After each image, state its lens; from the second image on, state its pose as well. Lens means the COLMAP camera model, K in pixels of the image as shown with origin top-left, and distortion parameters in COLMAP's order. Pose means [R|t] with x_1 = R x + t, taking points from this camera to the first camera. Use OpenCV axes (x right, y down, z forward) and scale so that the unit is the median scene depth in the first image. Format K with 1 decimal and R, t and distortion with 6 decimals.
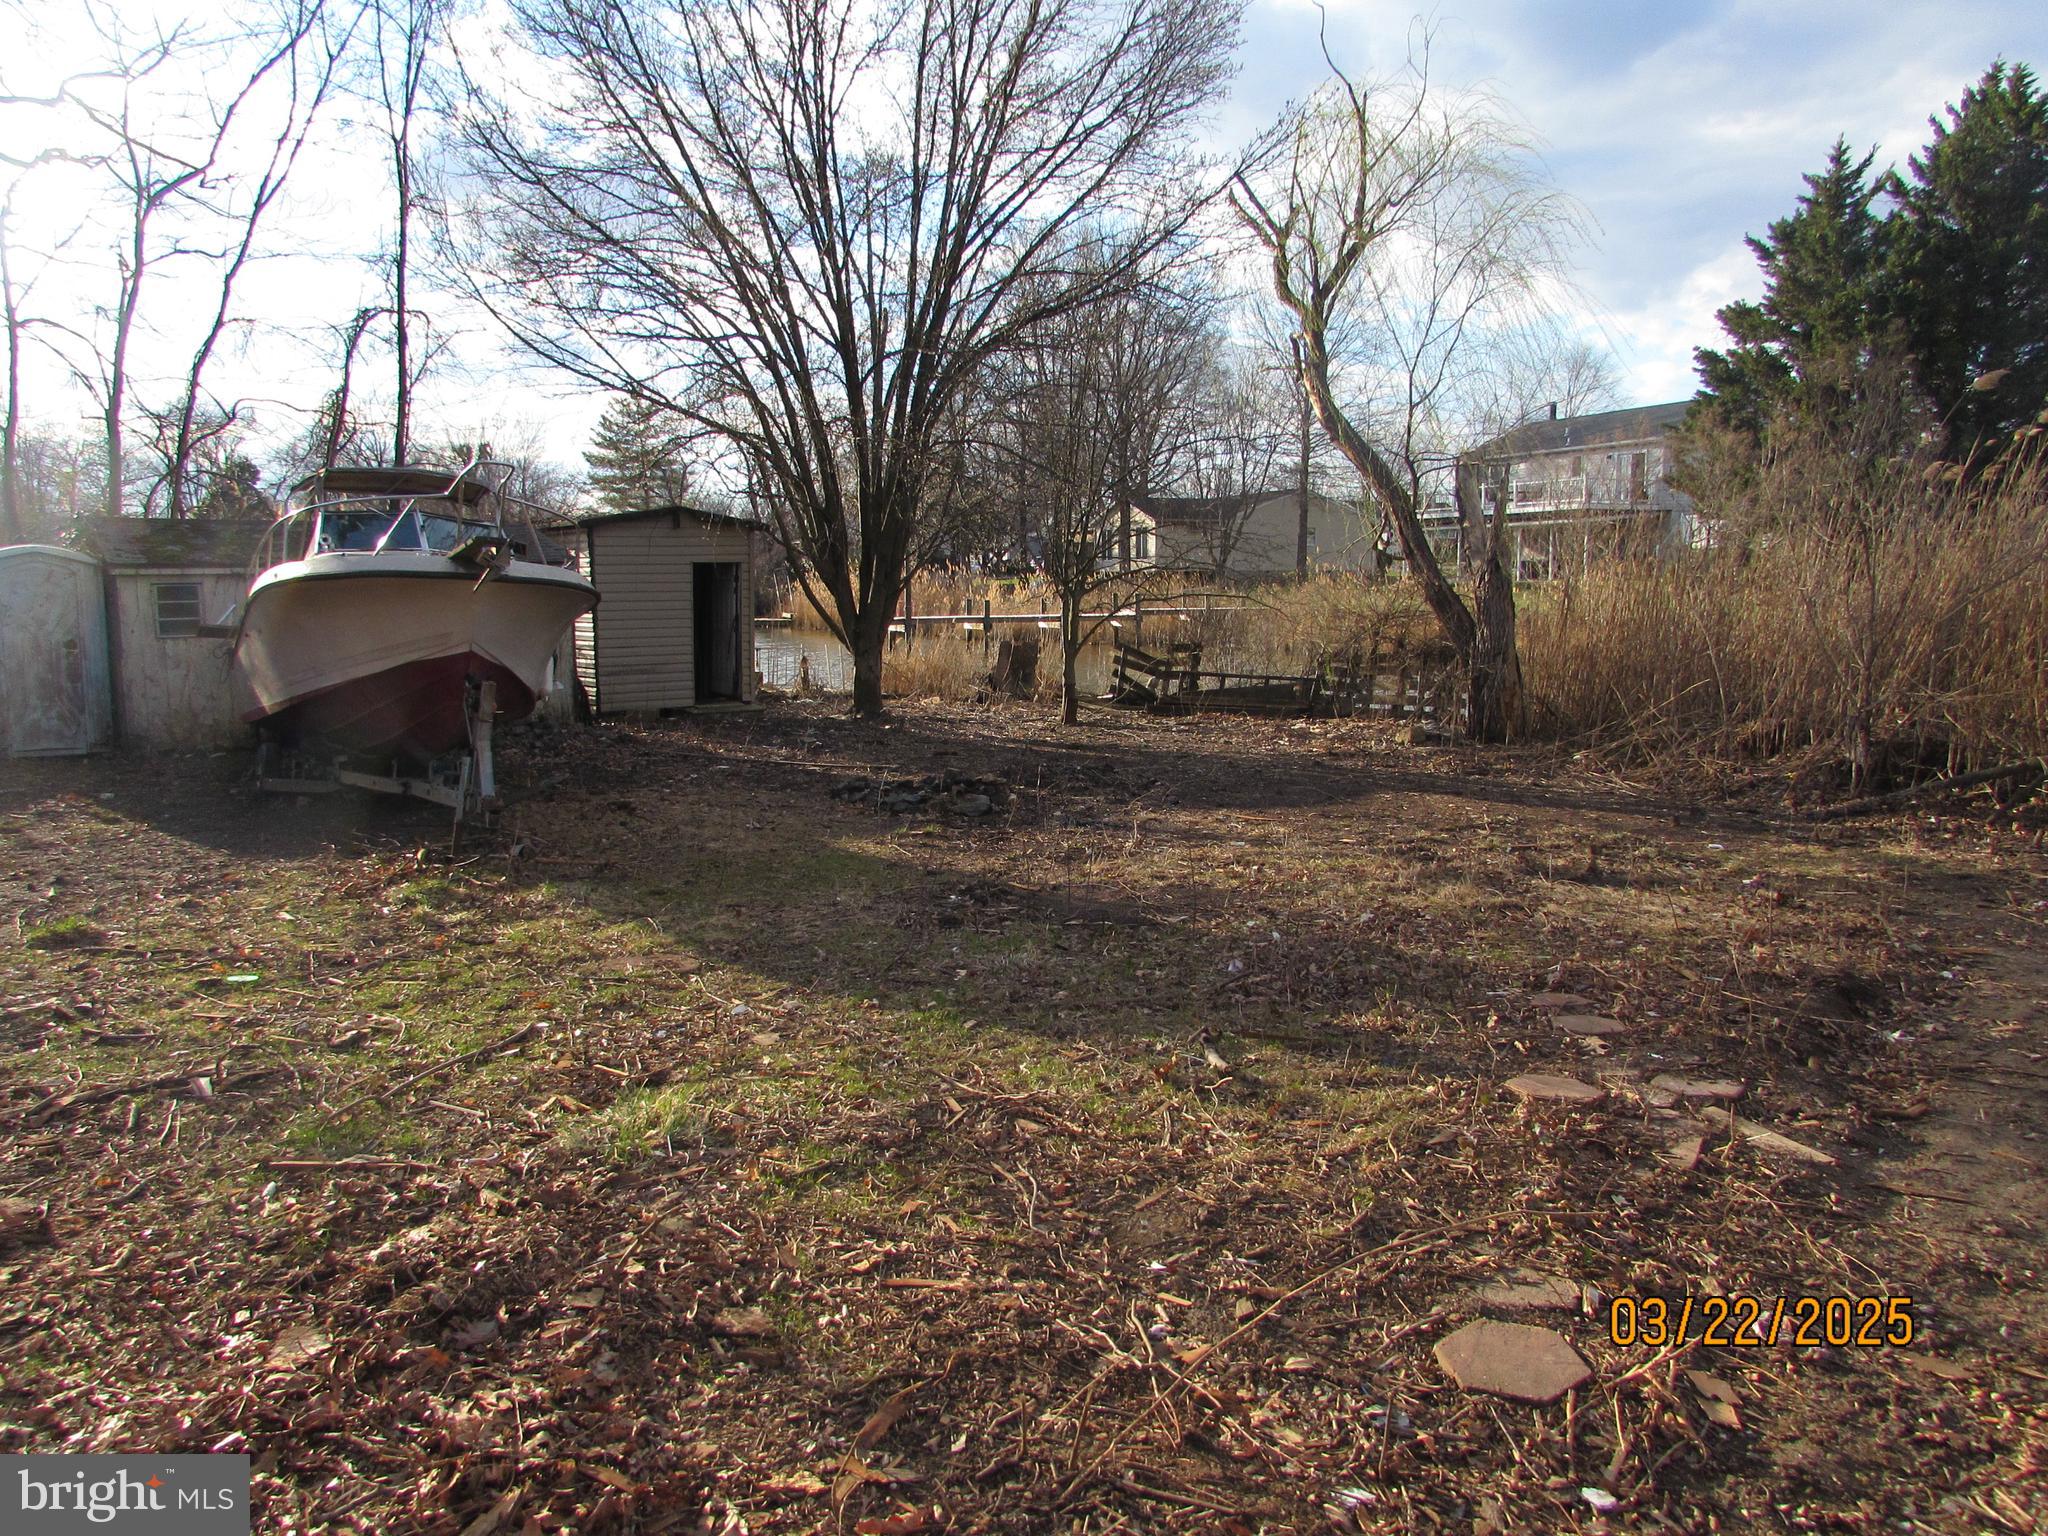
lens RADIAL K [[1432.5, 0, 1023.8], [0, 1432.5, 766.1], [0, 0, 1]] dist [-0.028961, -0.000066]
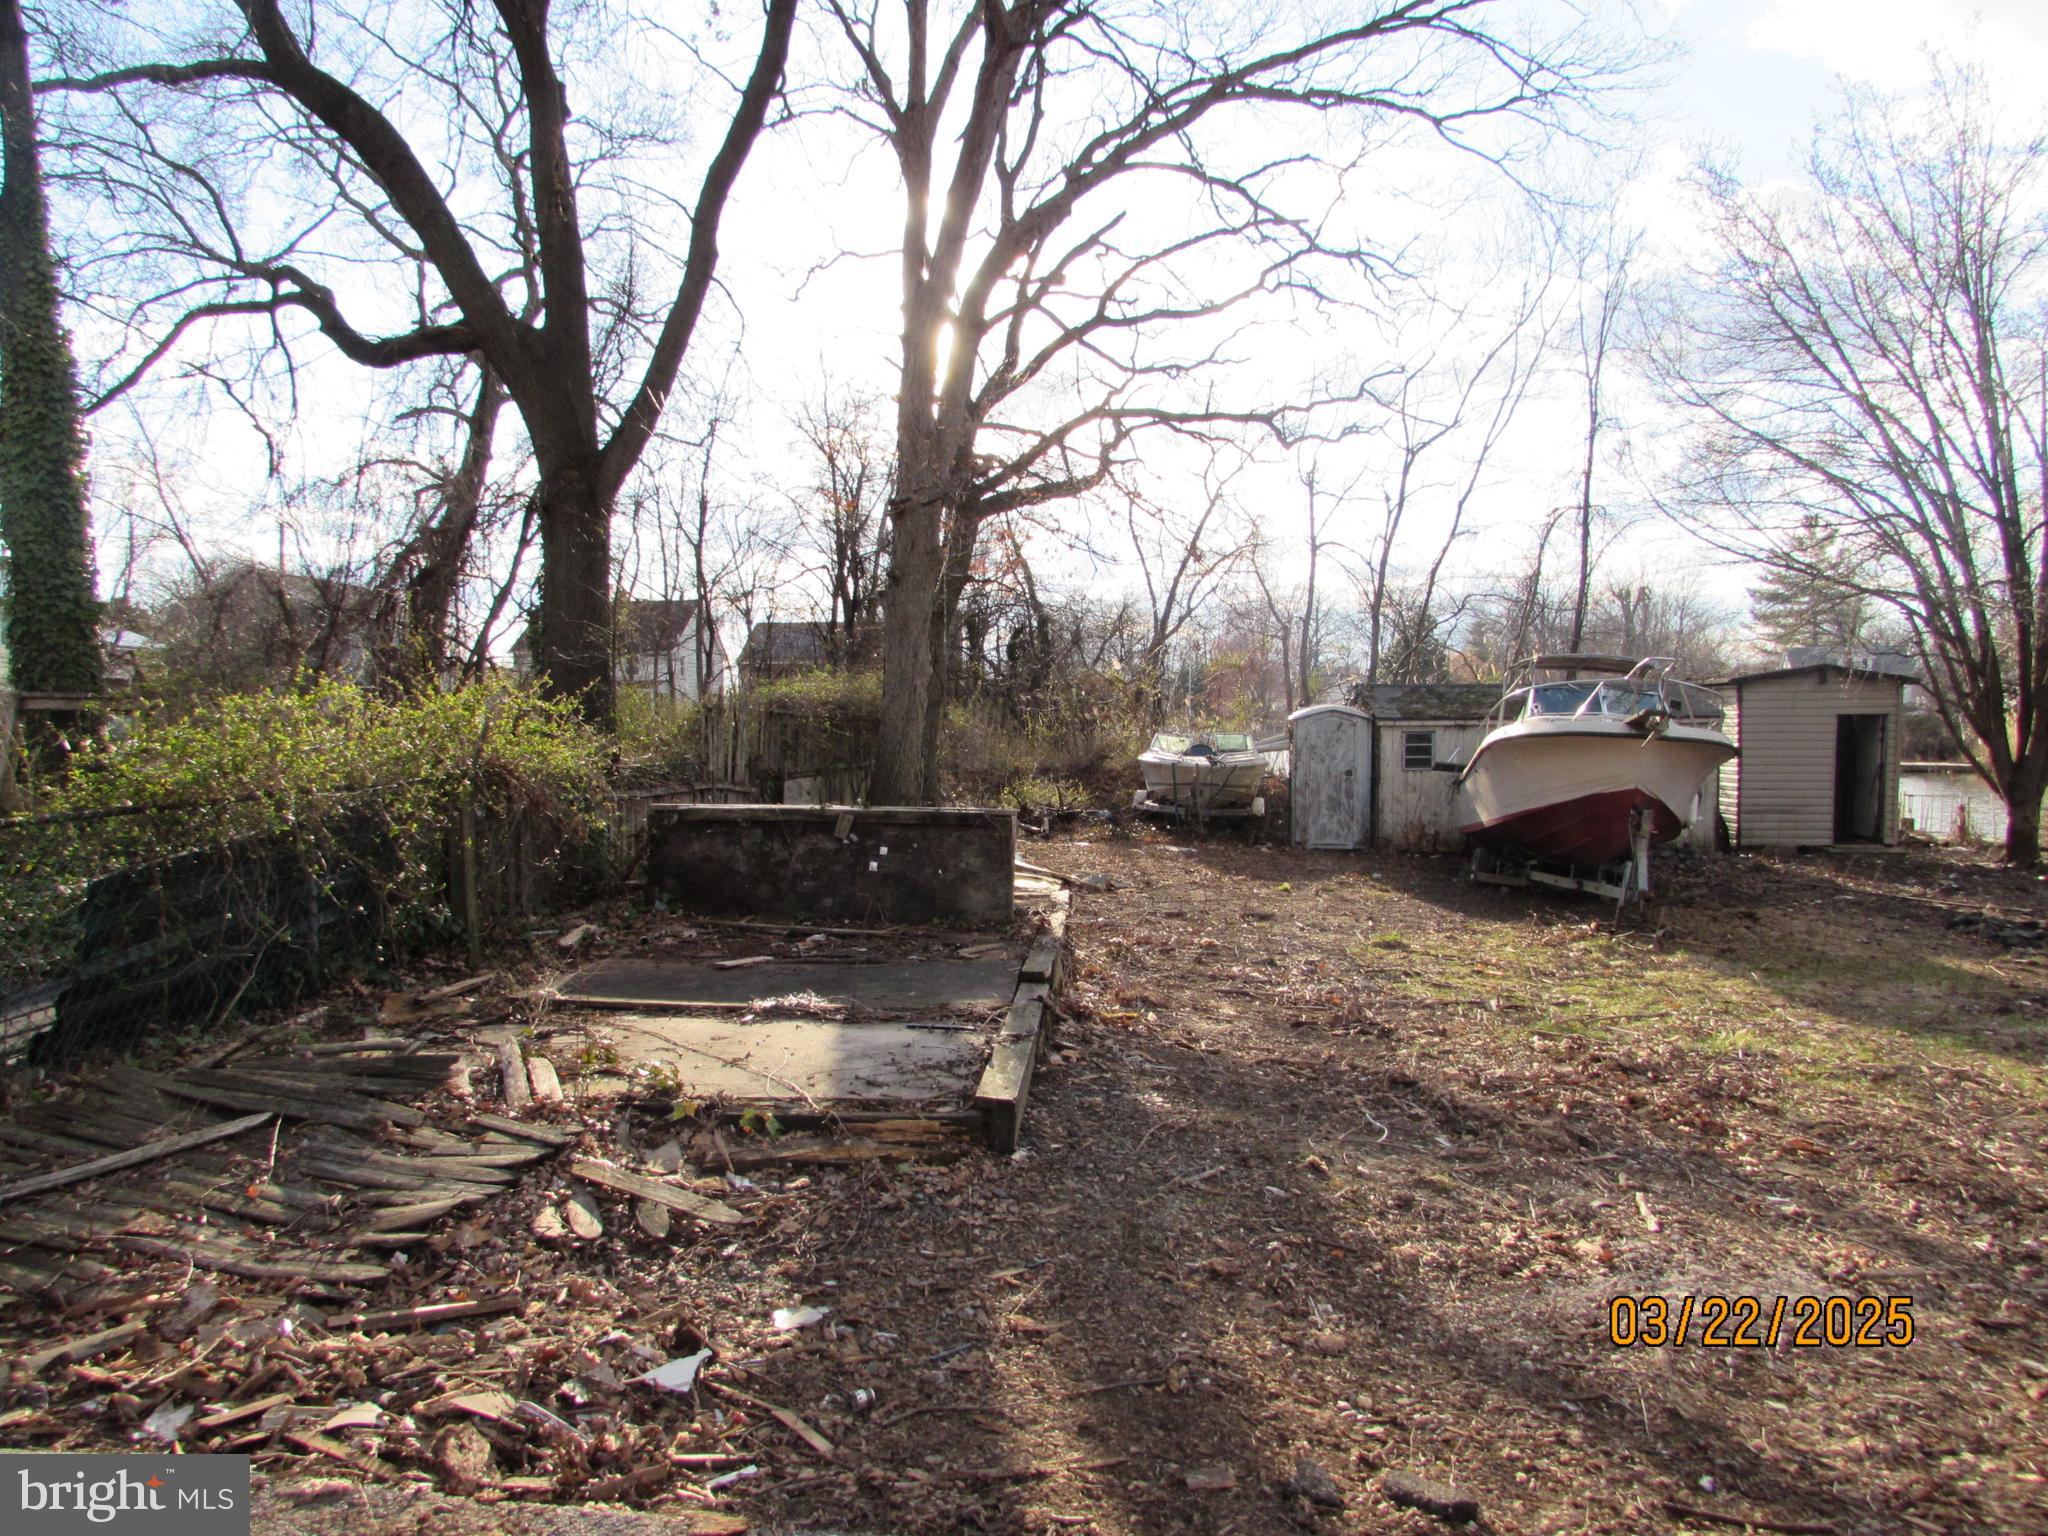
lens RADIAL K [[1432.5, 0, 1025.1], [0, 1432.5, 765.2], [0, 0, 1]] dist [-0.028961, -0.000066]
pose [[0.722414, 0.023278, -0.691069, 0.106457], [-0.089201, 0.994219, -0.059757, 0.025243], [0.685683, 0.104814, 0.720315, -0.309330]]
